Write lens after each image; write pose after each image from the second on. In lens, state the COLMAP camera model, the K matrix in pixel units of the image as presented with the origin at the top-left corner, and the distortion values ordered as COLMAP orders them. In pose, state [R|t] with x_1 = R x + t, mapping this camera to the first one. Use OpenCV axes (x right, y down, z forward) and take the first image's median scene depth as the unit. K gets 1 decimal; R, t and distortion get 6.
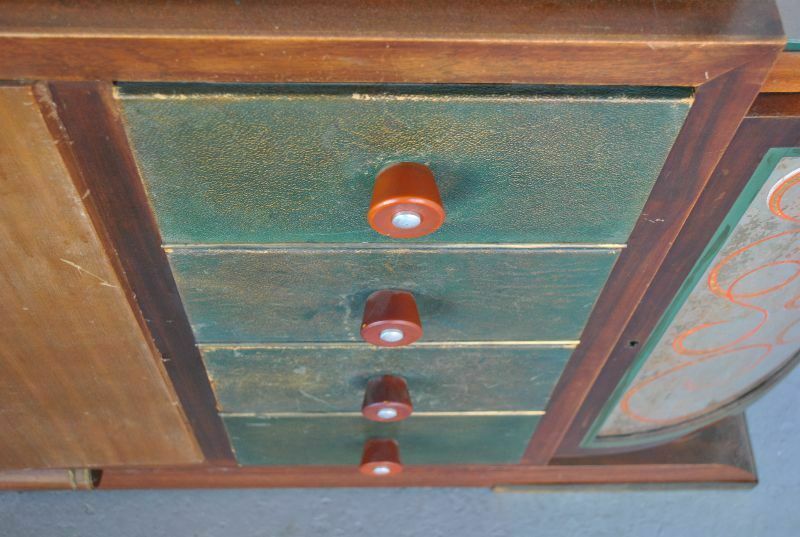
lens RADIAL K [[998.8, 0, 409.3], [0, 998.8, 268.3], [0, 0, 1]] dist [-0.029196, -0.000352]
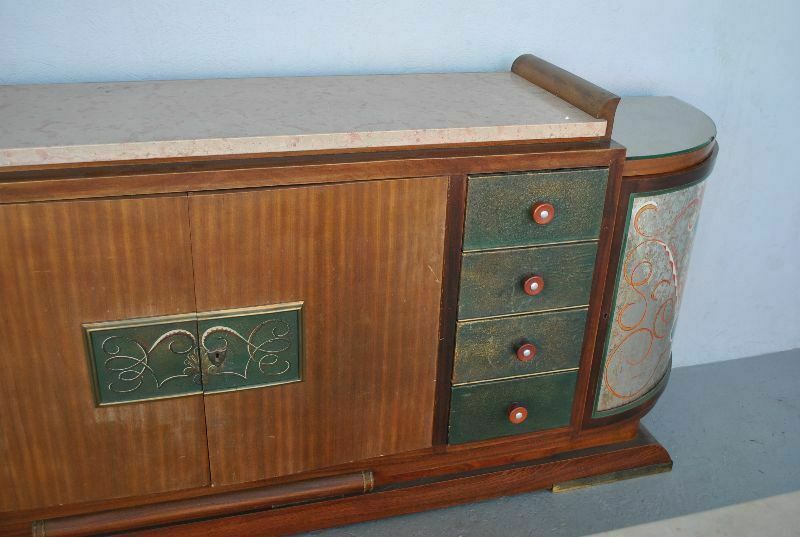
lens RADIAL K [[808.9, 0, 400.0], [0, 808.9, 268.5], [0, 0, 1]] dist [-0.062176, 0.012175]
pose [[0.965765, -0.124526, 0.227576, -1.124358], [0.233258, 0.800744, -0.551725, 1.499851], [-0.113526, 0.585921, 0.802377, -1.048371]]
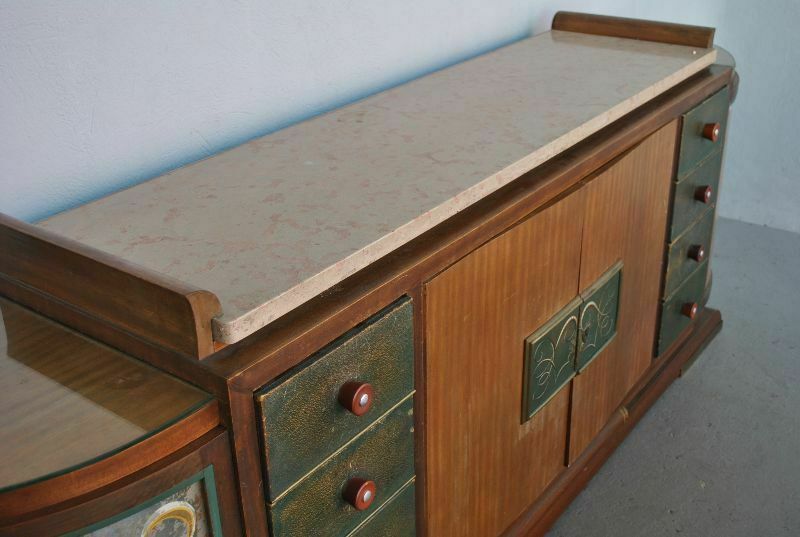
lens RADIAL K [[923.7, 0, 400.0], [0, 923.7, 268.5], [0, 0, 1]] dist [-0.046955, -0.004745]
pose [[0.612438, -0.405775, 0.678429, -3.539705], [0.722332, 0.635931, -0.271714, 0.418830], [-0.321180, 0.656459, 0.682573, -0.806587]]
